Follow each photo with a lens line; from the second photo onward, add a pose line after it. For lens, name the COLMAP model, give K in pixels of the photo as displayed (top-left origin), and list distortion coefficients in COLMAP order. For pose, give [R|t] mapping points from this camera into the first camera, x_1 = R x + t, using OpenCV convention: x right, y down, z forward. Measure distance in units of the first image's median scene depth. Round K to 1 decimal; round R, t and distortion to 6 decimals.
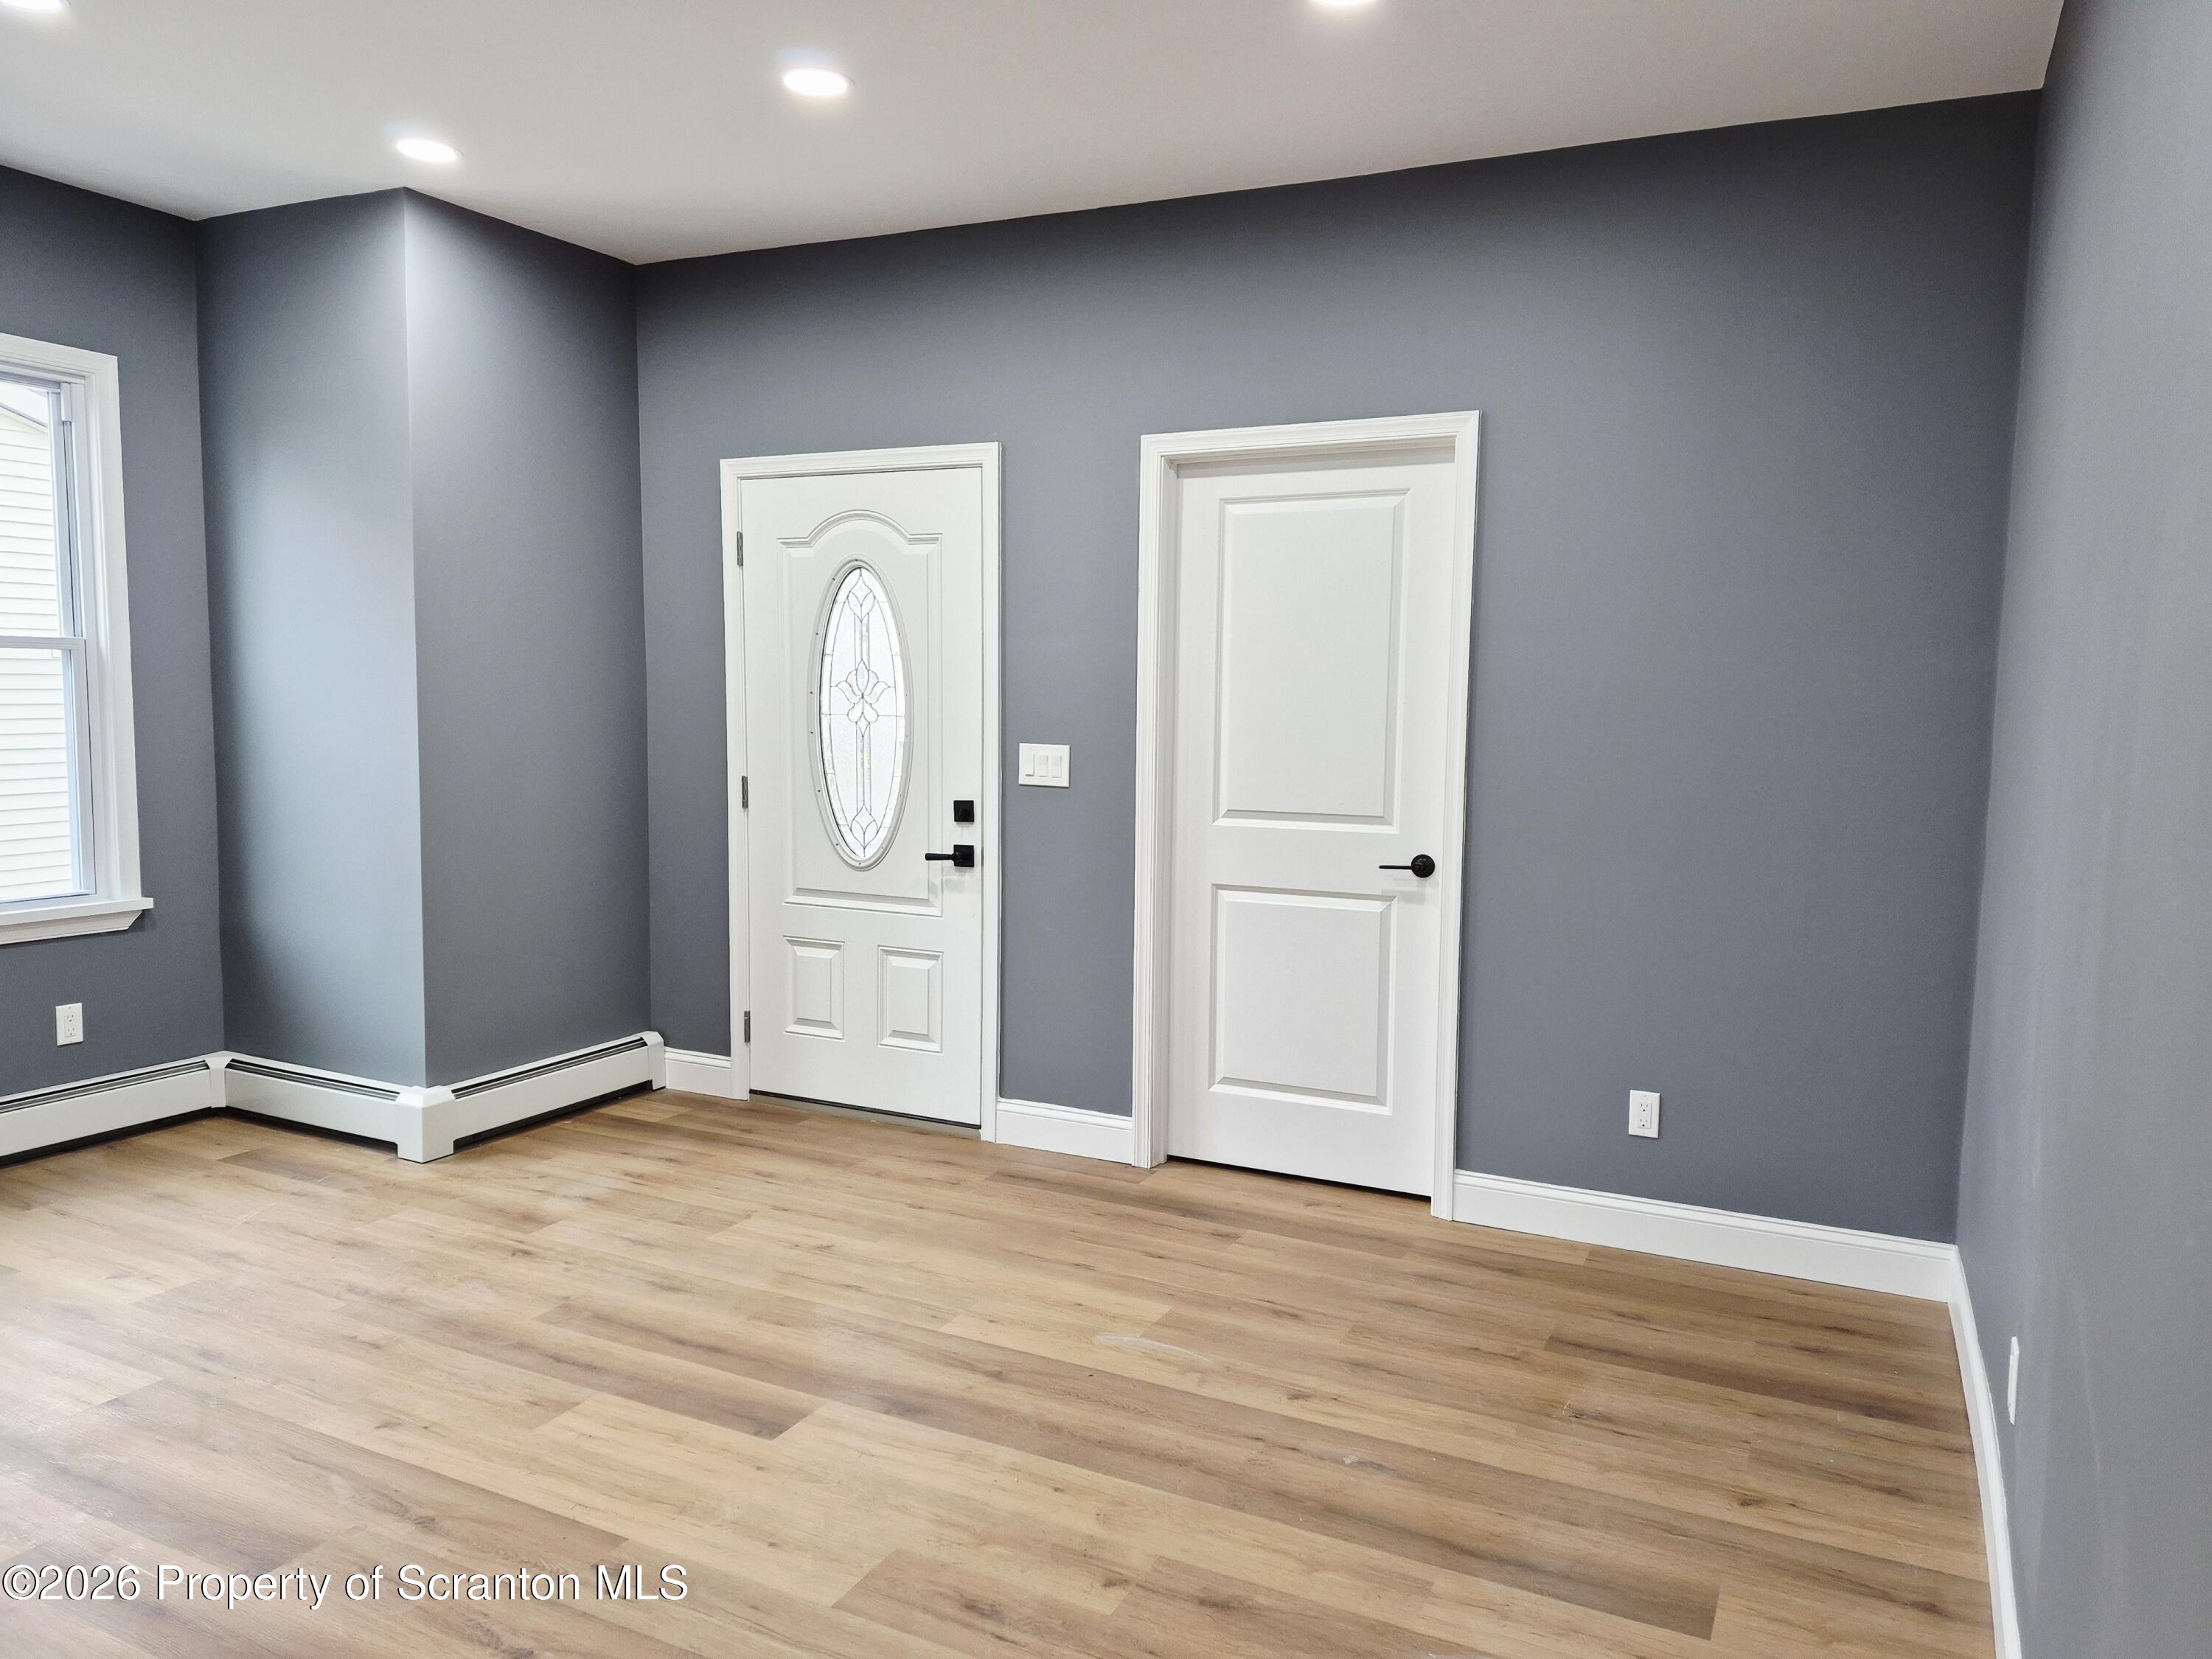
lens RADIAL K [[1534.0, 0, 1096.3], [0, 1534.0, 828.7], [0, 0, 1]] dist [0.074178, -0.076899]
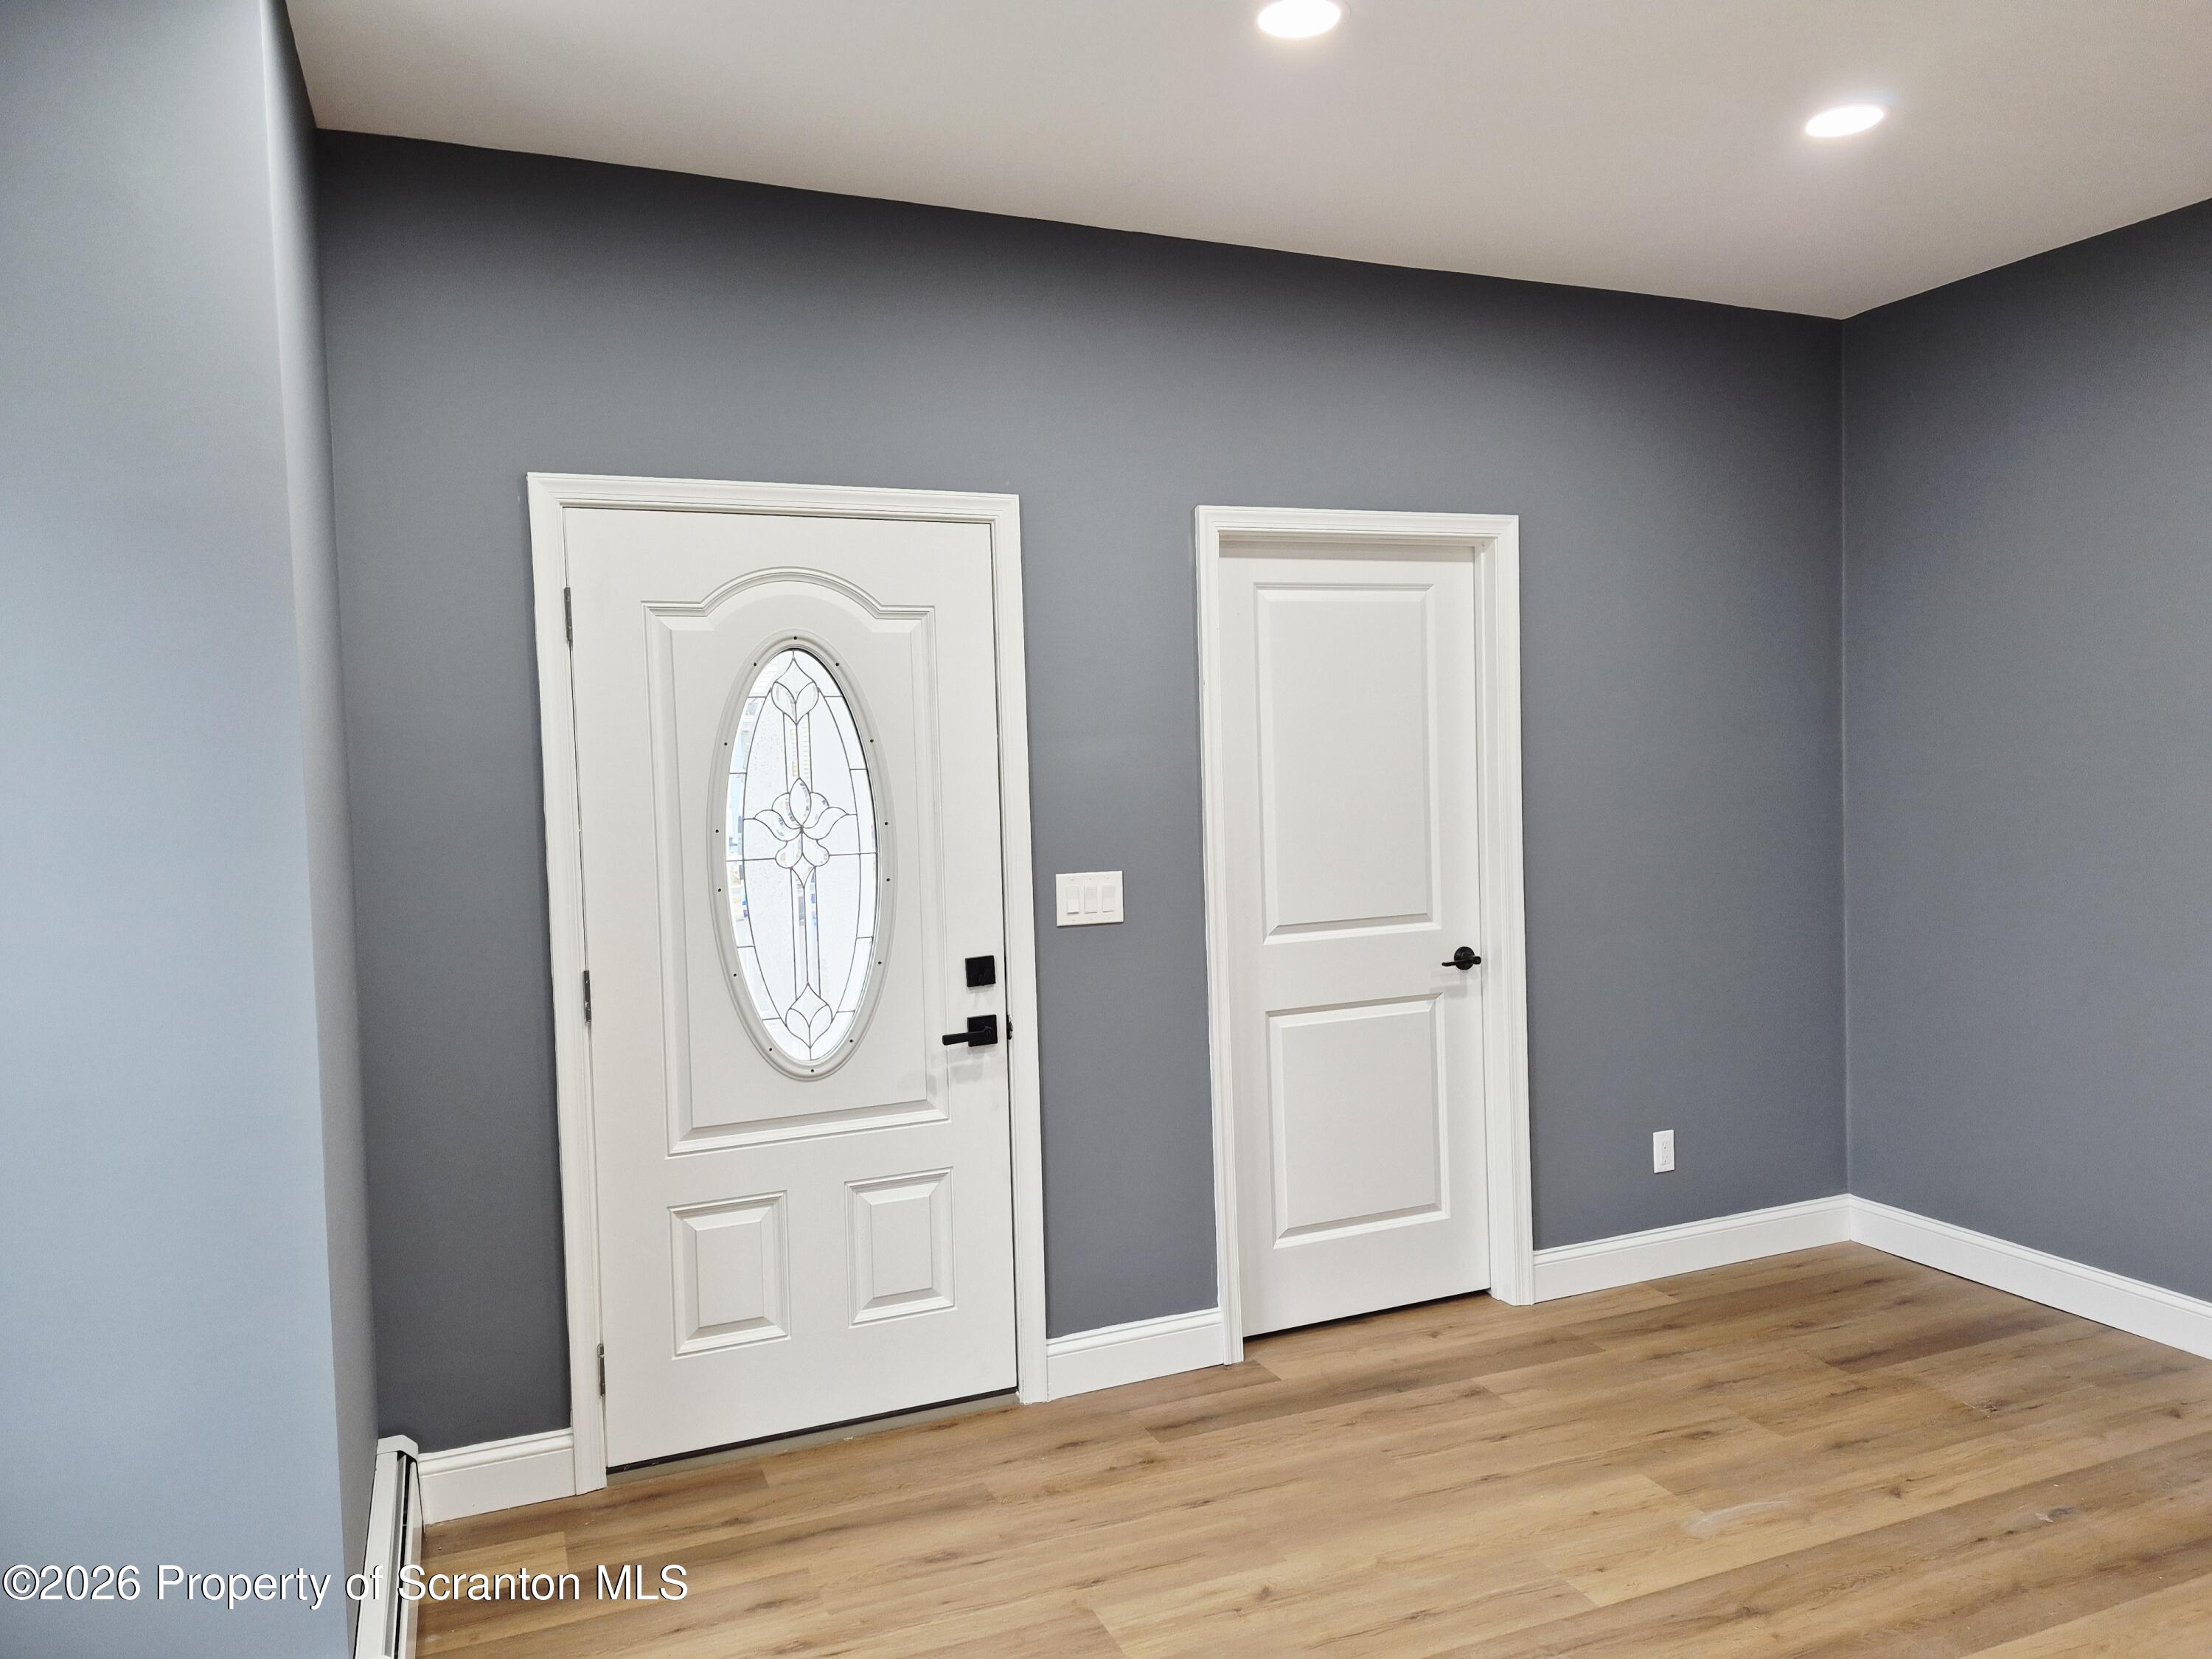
lens RADIAL K [[1561.8, 0, 1104.4], [0, 1561.8, 794.9], [0, 0, 1]] dist [0.048780, -0.048100]
pose [[0.646409, -0.052718, 0.761167, -0.656207], [0.106694, 0.994054, -0.021760, -0.077896], [-0.755494, 0.095277, 0.648190, 0.470172]]
